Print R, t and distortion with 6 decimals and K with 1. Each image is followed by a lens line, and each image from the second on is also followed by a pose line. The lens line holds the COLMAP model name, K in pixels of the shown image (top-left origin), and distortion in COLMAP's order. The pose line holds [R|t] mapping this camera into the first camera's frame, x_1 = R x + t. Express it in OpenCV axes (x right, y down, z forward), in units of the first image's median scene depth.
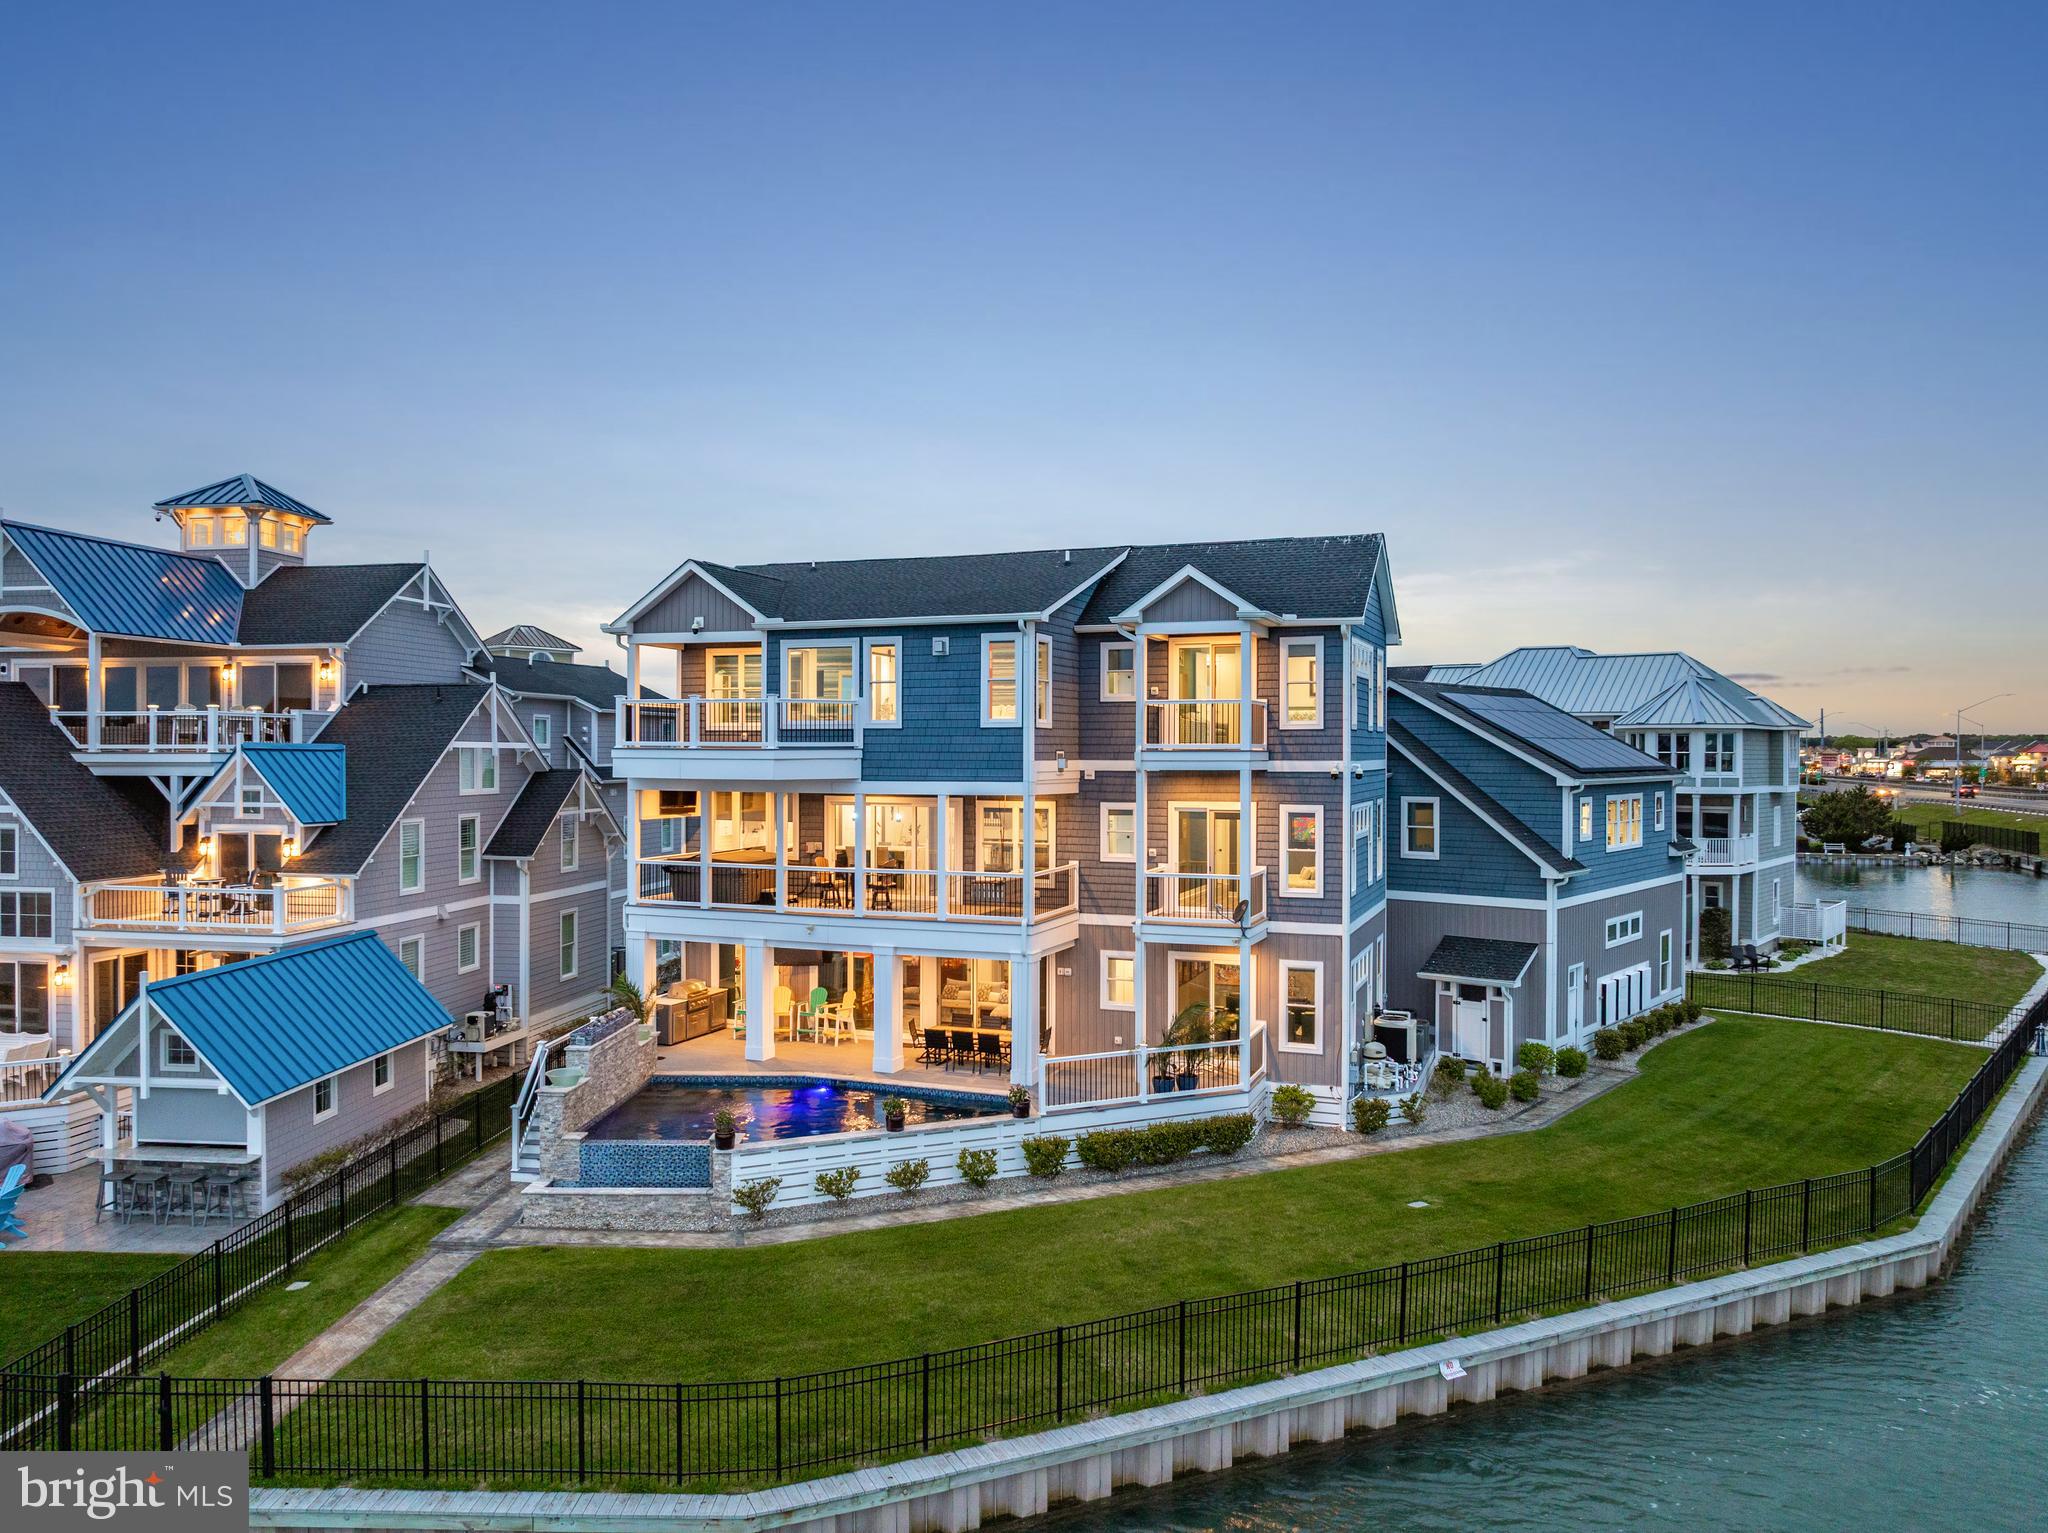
lens RADIAL K [[1453.3, 0, 1034.0], [0, 1453.3, 740.9], [0, 0, 1]] dist [-0.040031, -0.007039]
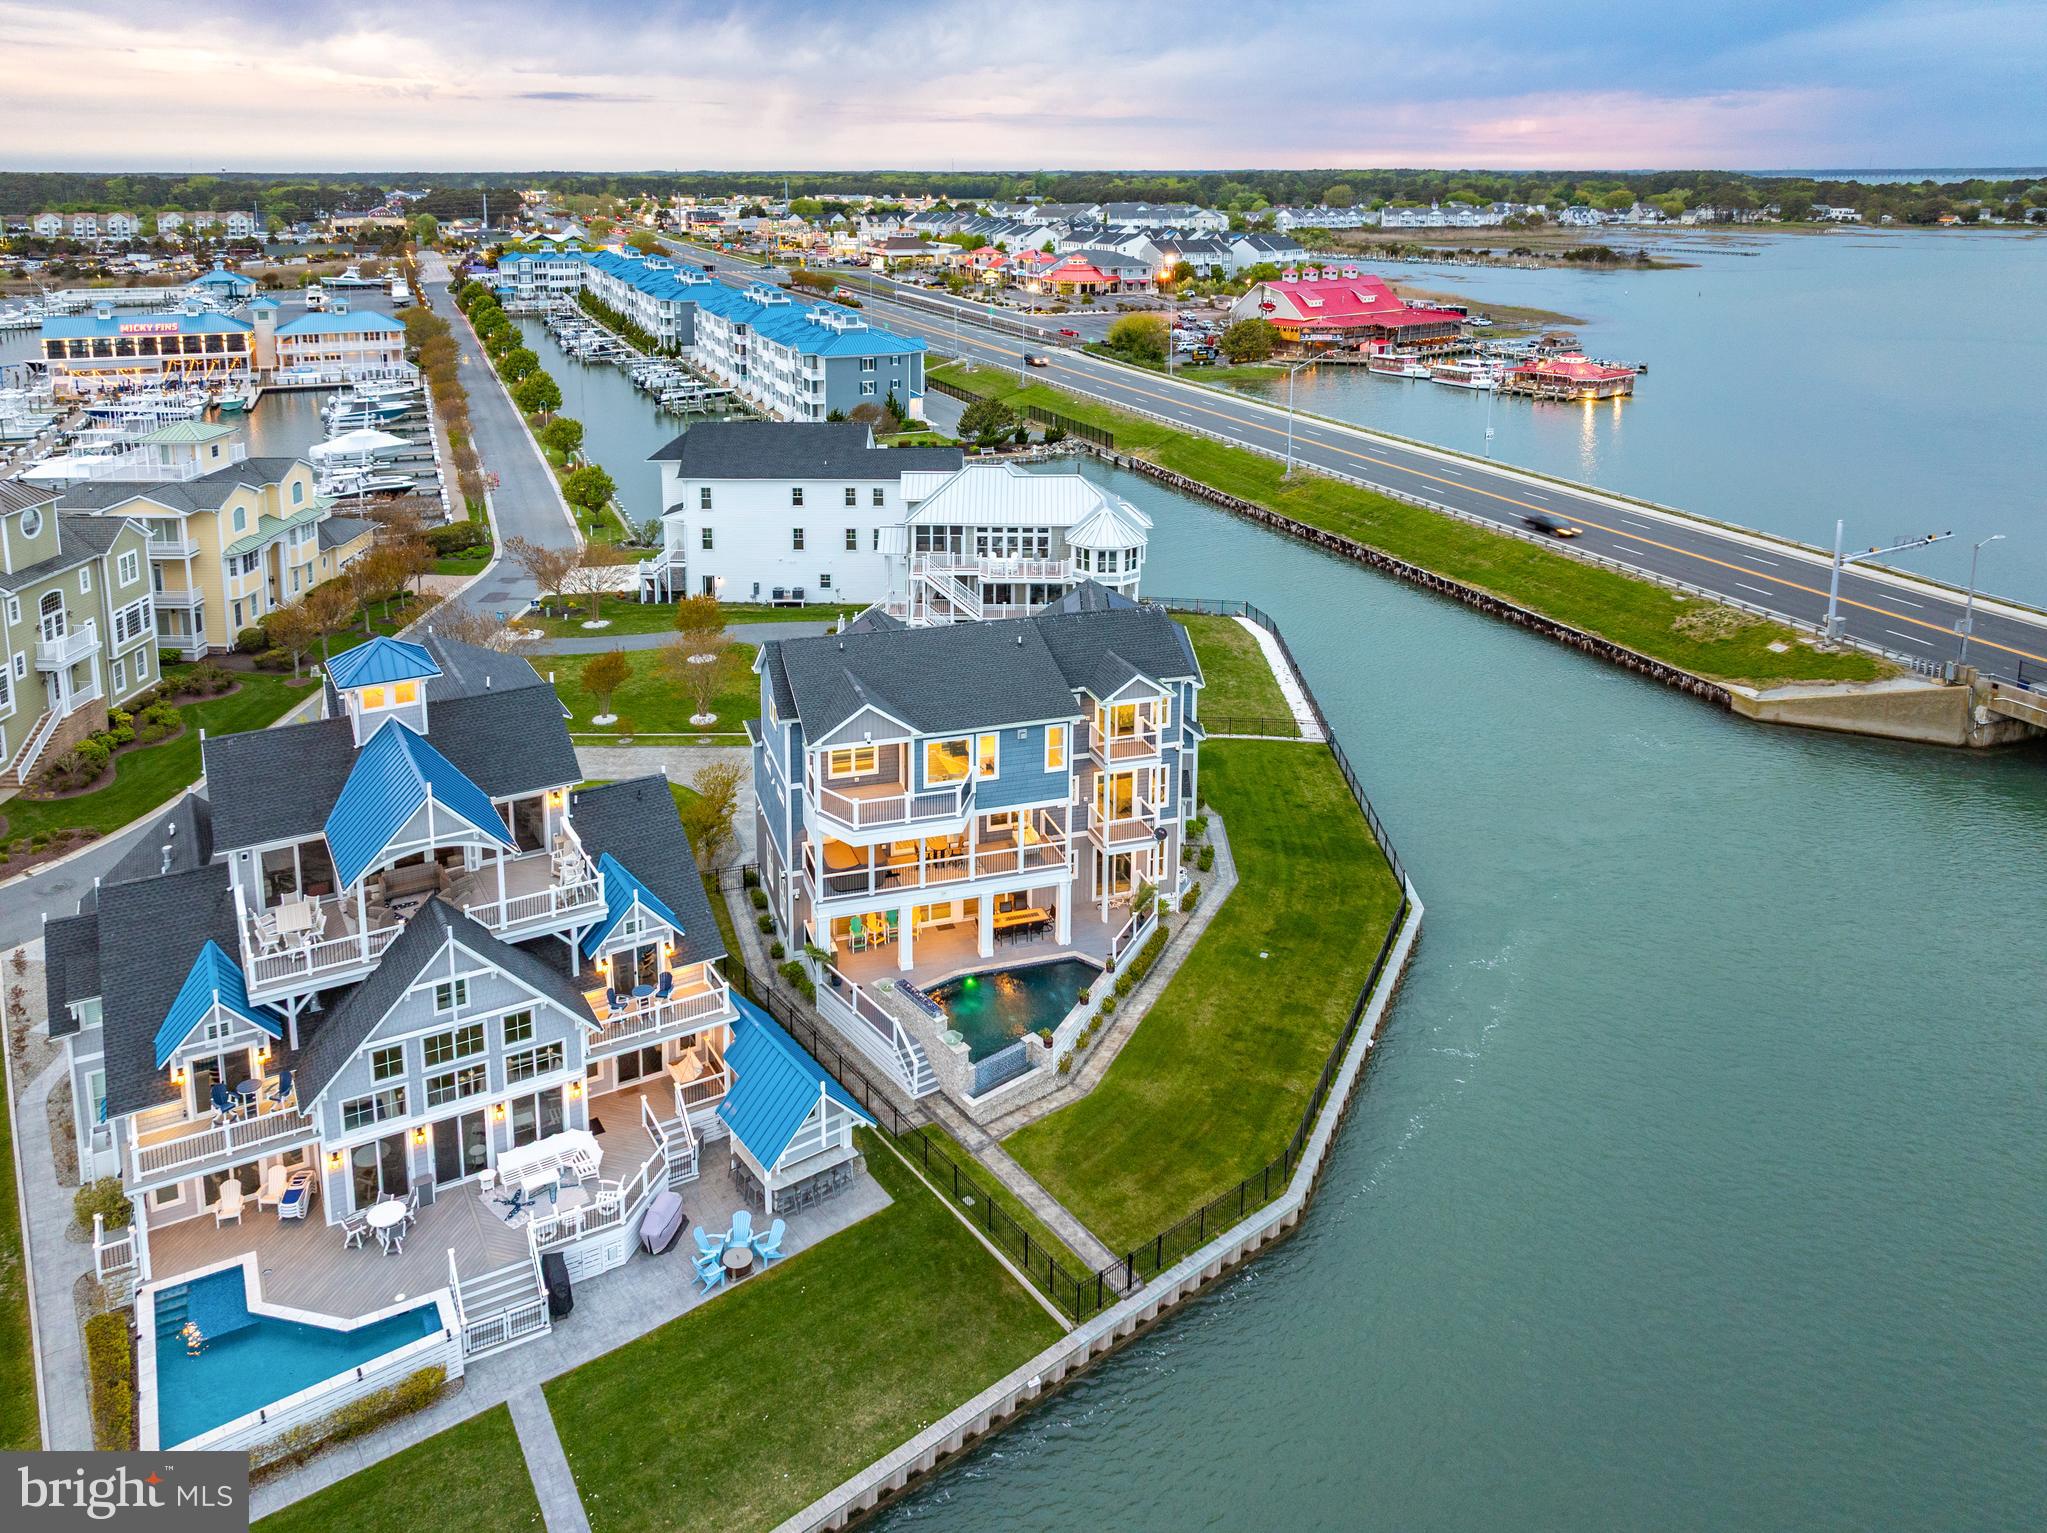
lens RADIAL K [[1481.3, 0, 978.0], [0, 1481.3, 489.4], [0, 0, 1]] dist [-0.003728, -0.005209]
pose [[0.787423, -0.133060, 0.601881, -1.154641], [0.002826, 0.977193, 0.212335, -0.738879], [-0.616407, -0.165497, 0.769840, -0.318872]]
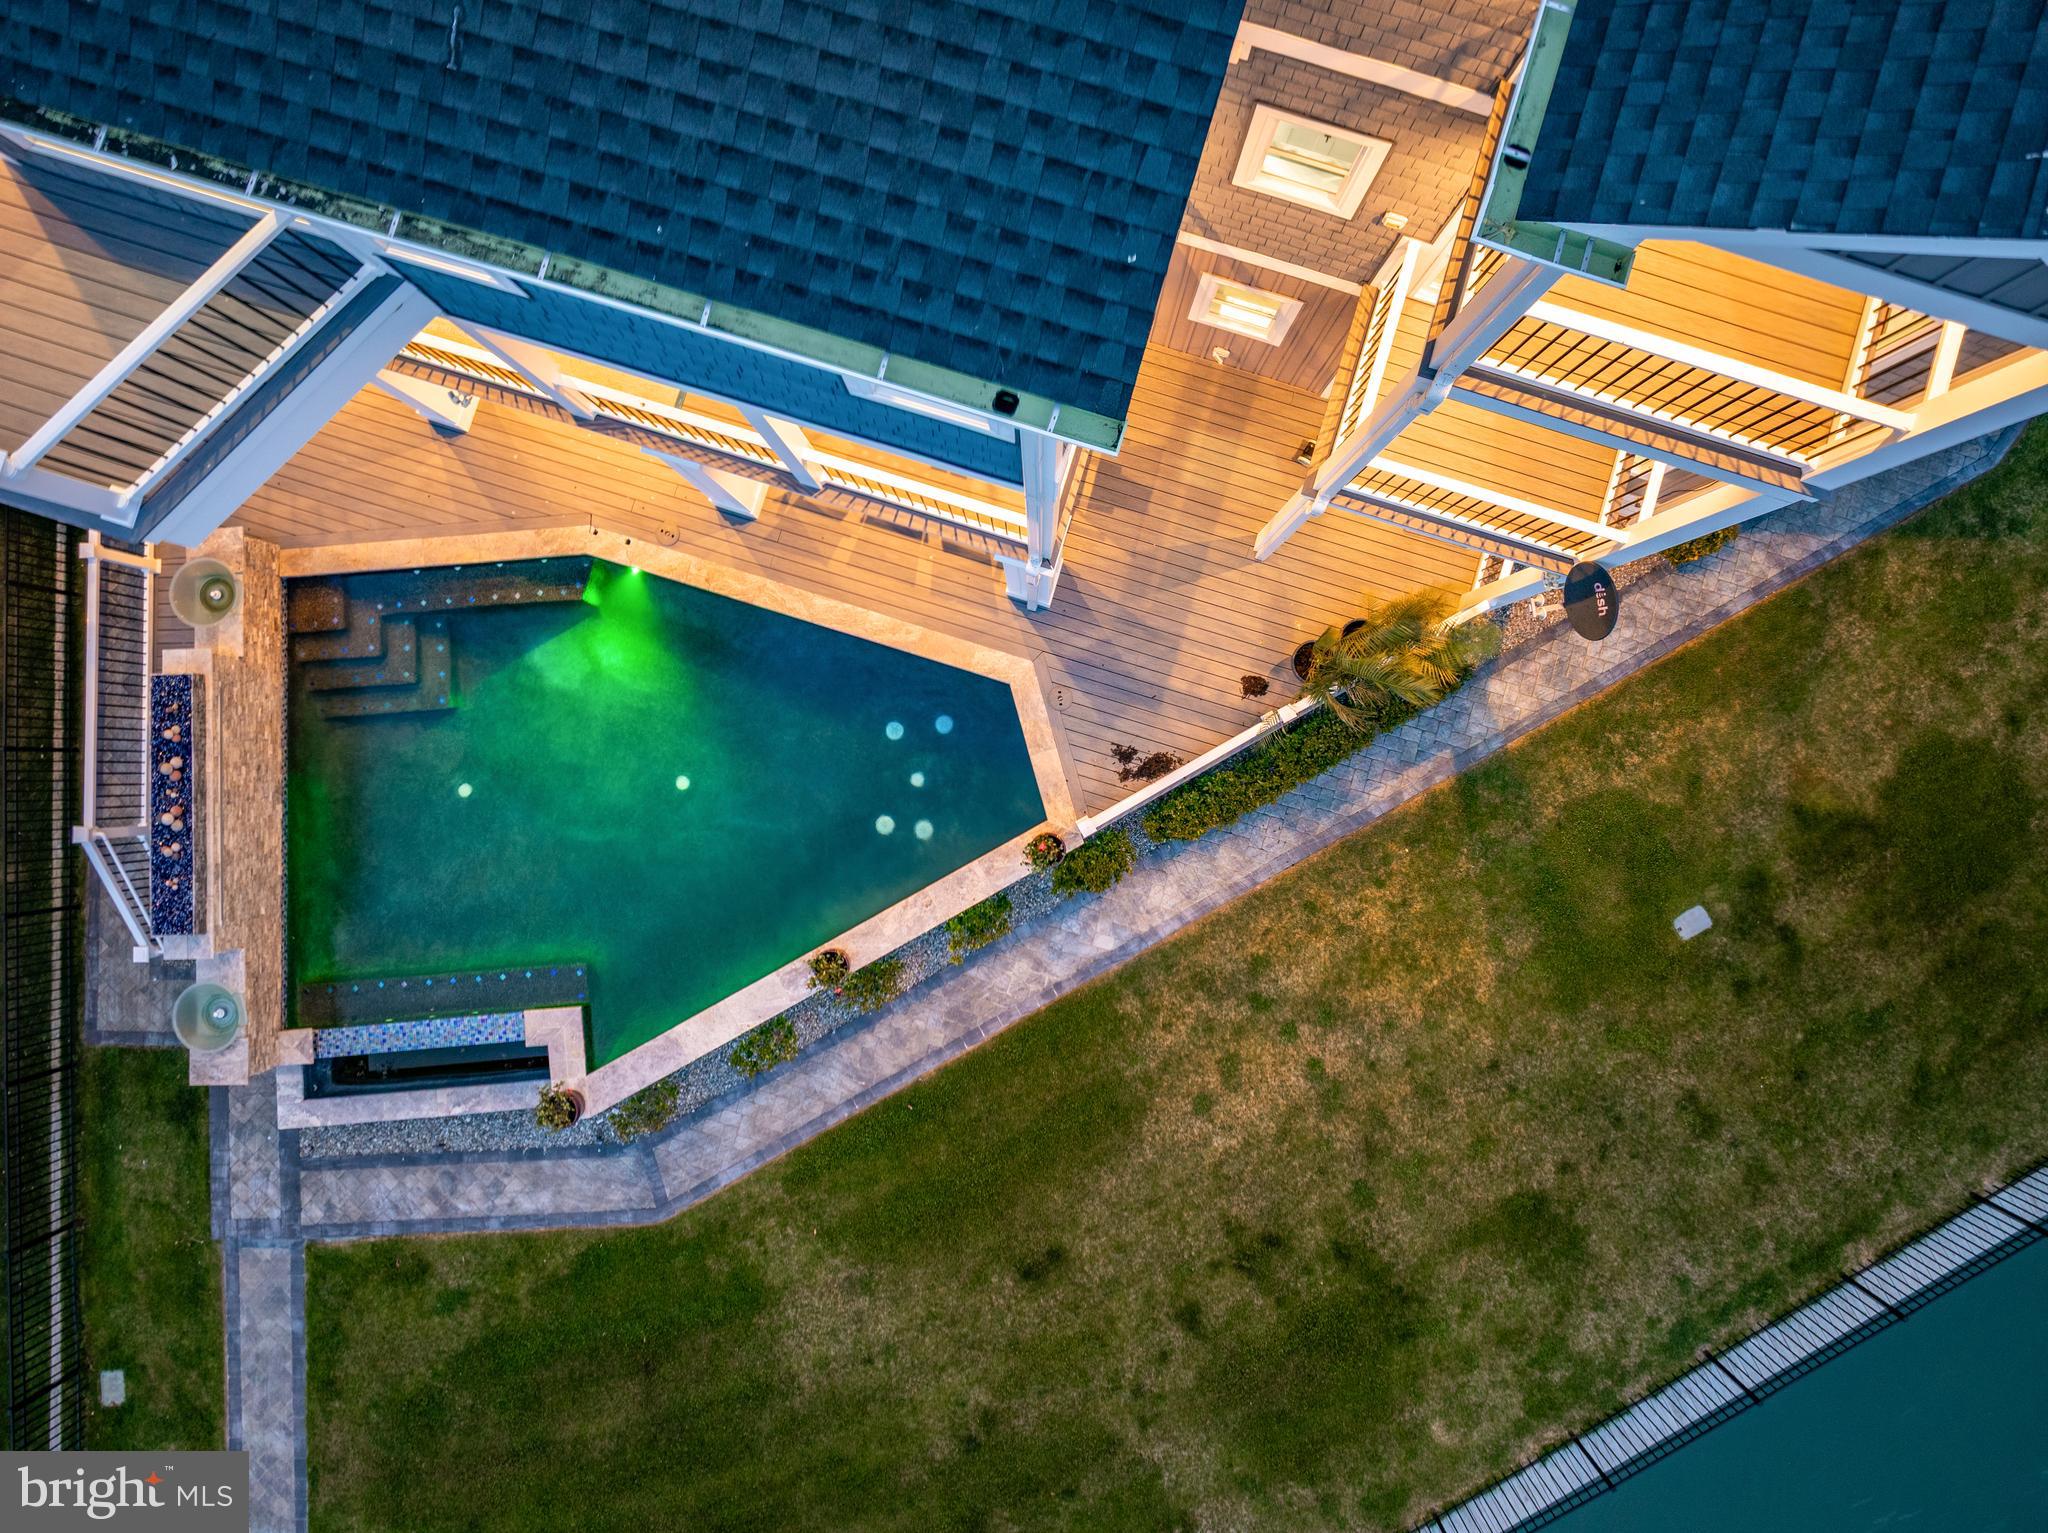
lens RADIAL K [[1453.3, 0, 1034.0], [0, 1453.3, 740.9], [0, 0, 1]] dist [-0.040031, -0.007039]
pose [[0.997539, -0.070057, -0.002781, -0.008105], [0.004613, 0.025998, 0.999651, -0.259372], [-0.069960, -0.997204, 0.026258, 0.909220]]
